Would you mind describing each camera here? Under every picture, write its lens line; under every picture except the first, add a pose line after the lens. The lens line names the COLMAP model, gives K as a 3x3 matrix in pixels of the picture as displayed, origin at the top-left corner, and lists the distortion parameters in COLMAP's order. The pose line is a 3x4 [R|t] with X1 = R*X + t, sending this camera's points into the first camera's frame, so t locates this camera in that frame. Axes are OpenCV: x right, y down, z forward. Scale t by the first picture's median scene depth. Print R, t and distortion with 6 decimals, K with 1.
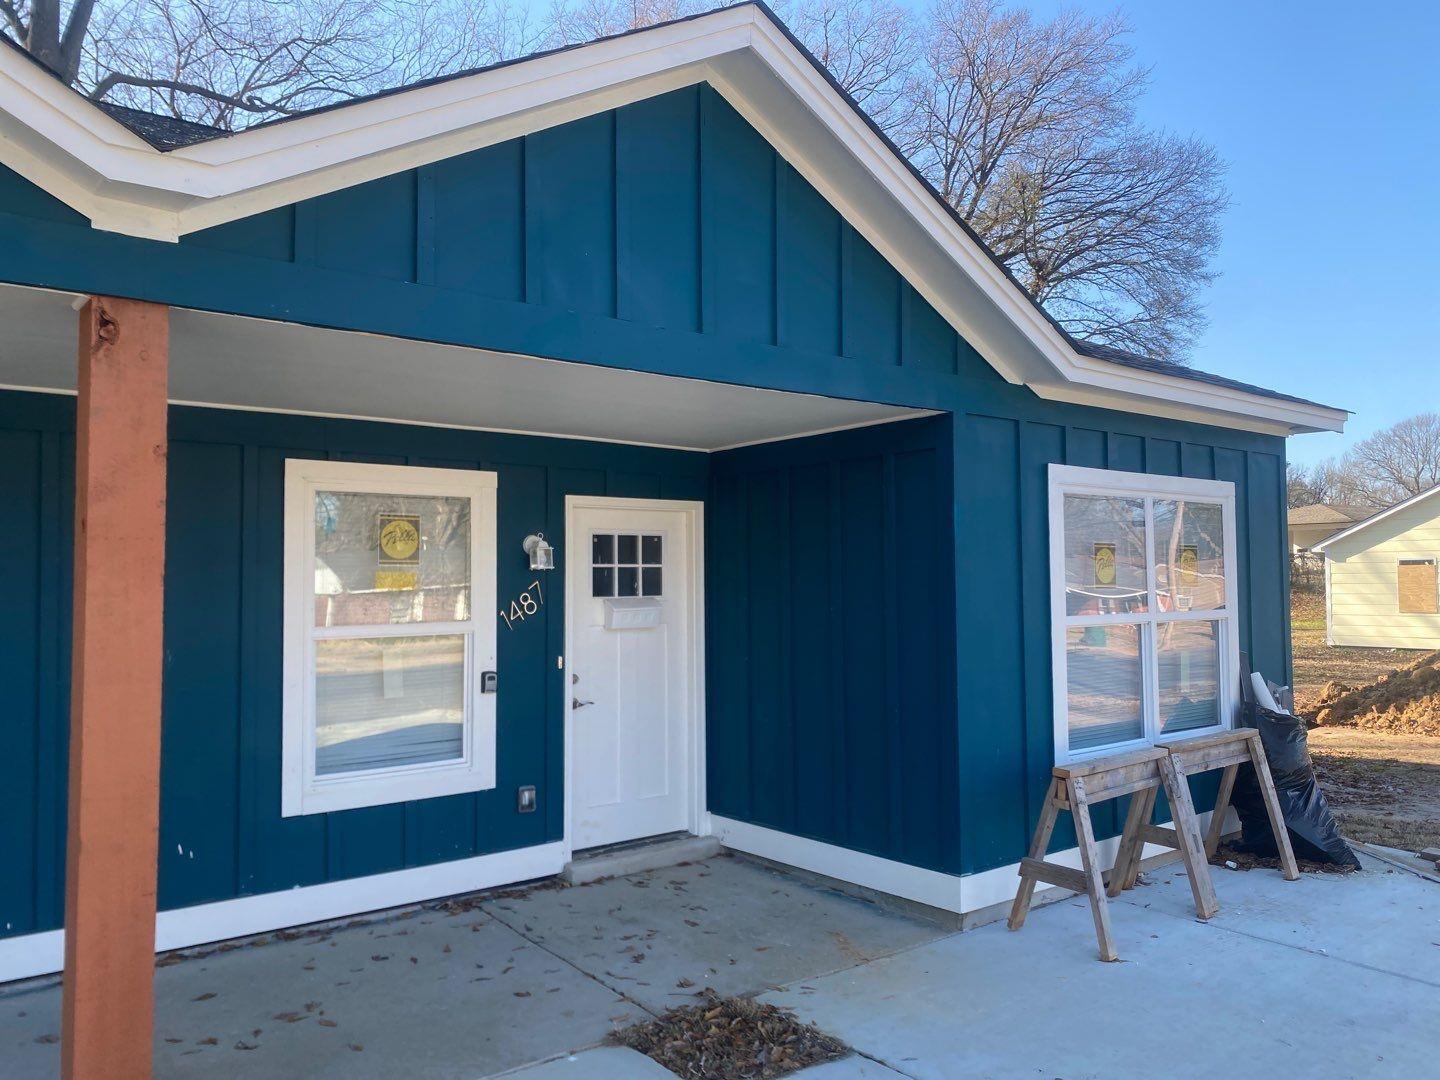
lens RADIAL K [[1075.7, 0, 720.0], [0, 1075.7, 540.0], [0, 0, 1]] dist [0.005917, -0.001006]
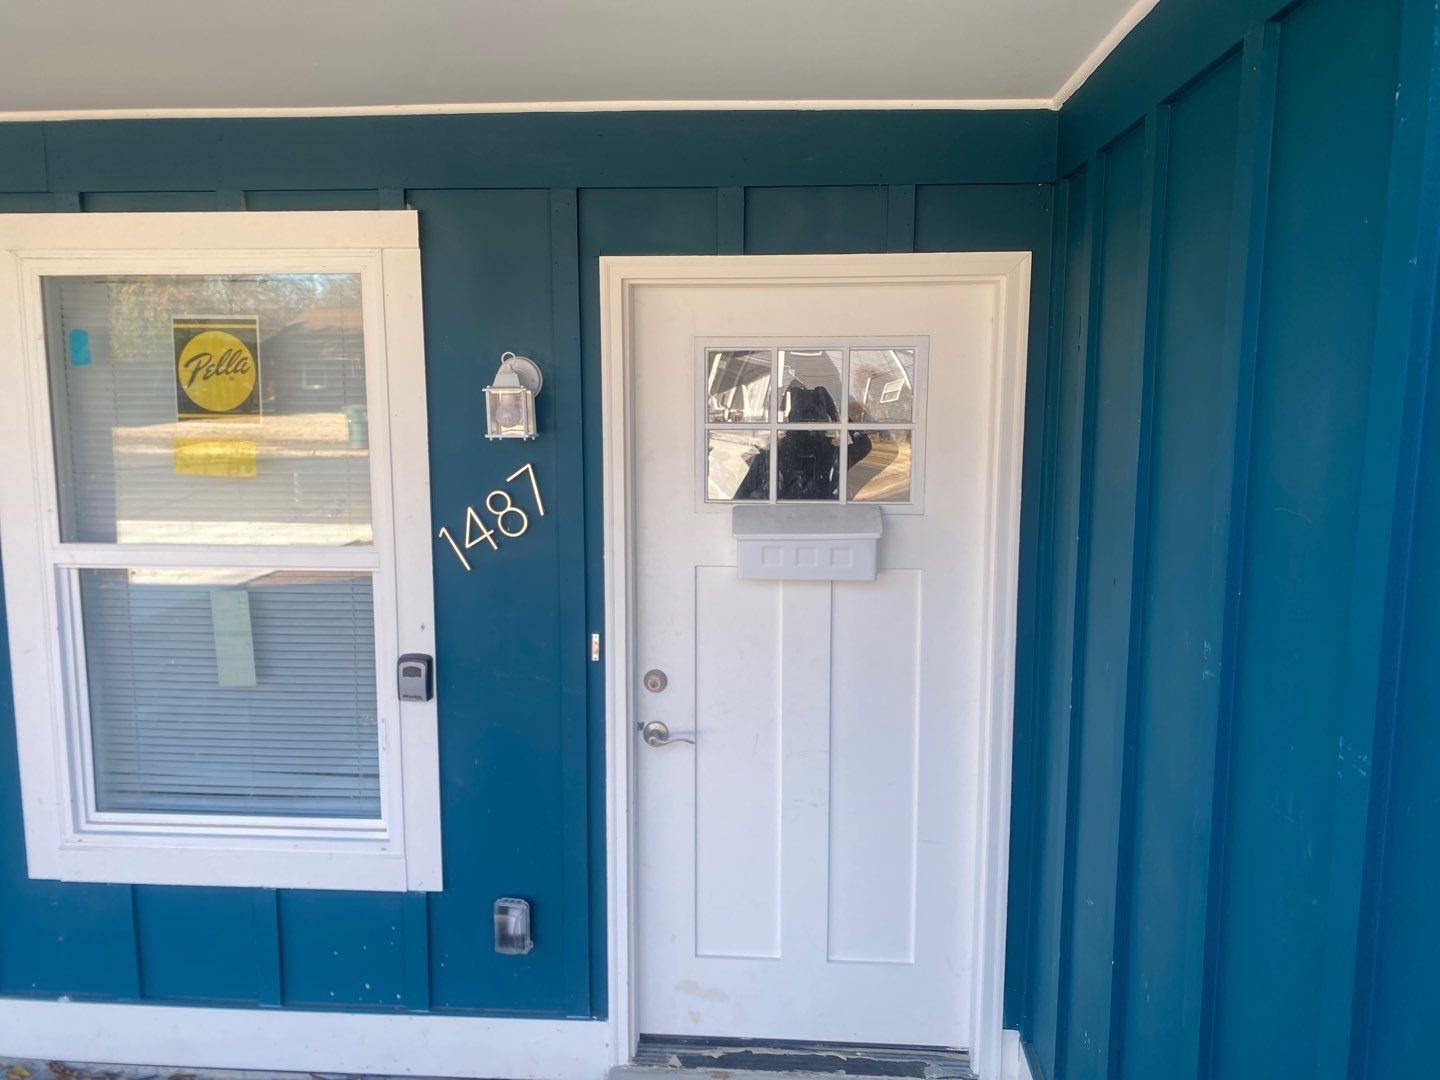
lens RADIAL K [[1075.7, 0, 720.0], [0, 1075.7, 540.0], [0, 0, 1]] dist [0.005917, -0.001006]
pose [[0.739006, 0.105499, -0.665388, 0.177820], [0.018213, 0.984173, 0.176271, -0.006533], [0.673453, -0.142384, 0.725388, 0.719126]]
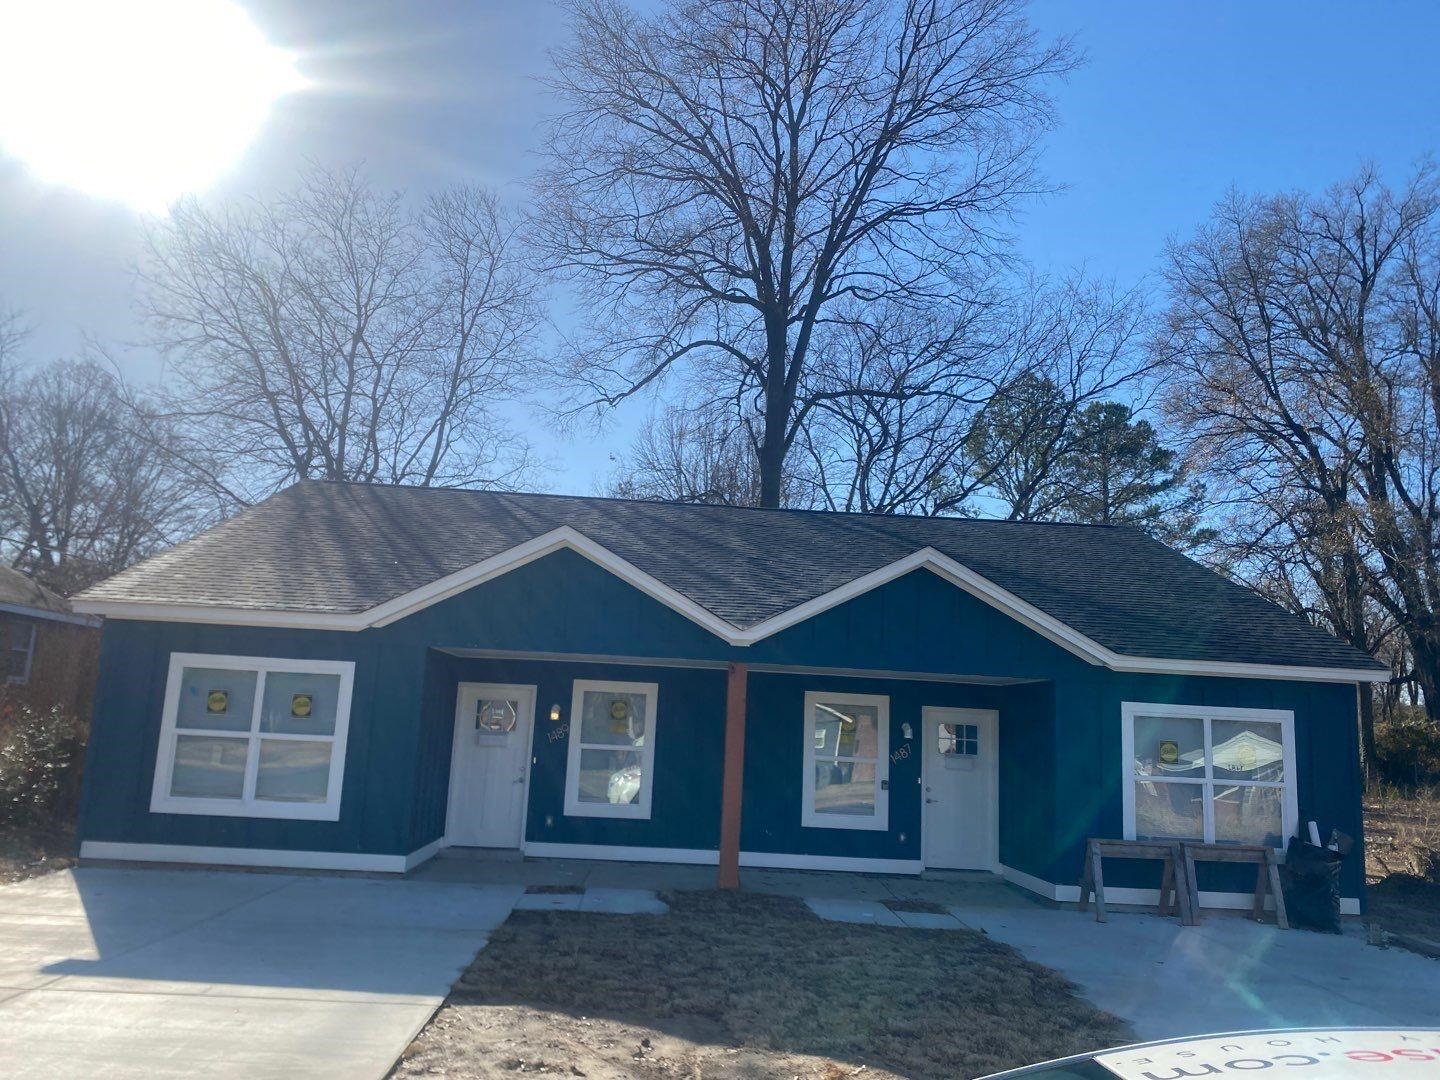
lens RADIAL K [[1075.7, 0, 720.0], [0, 1075.7, 540.0], [0, 0, 1]] dist [0.005917, -0.001006]
pose [[0.817463, -0.052122, -0.573618, 0.850737], [-0.033060, 0.990009, -0.137072, -0.065615], [0.575031, 0.131014, 0.807573, -1.171324]]
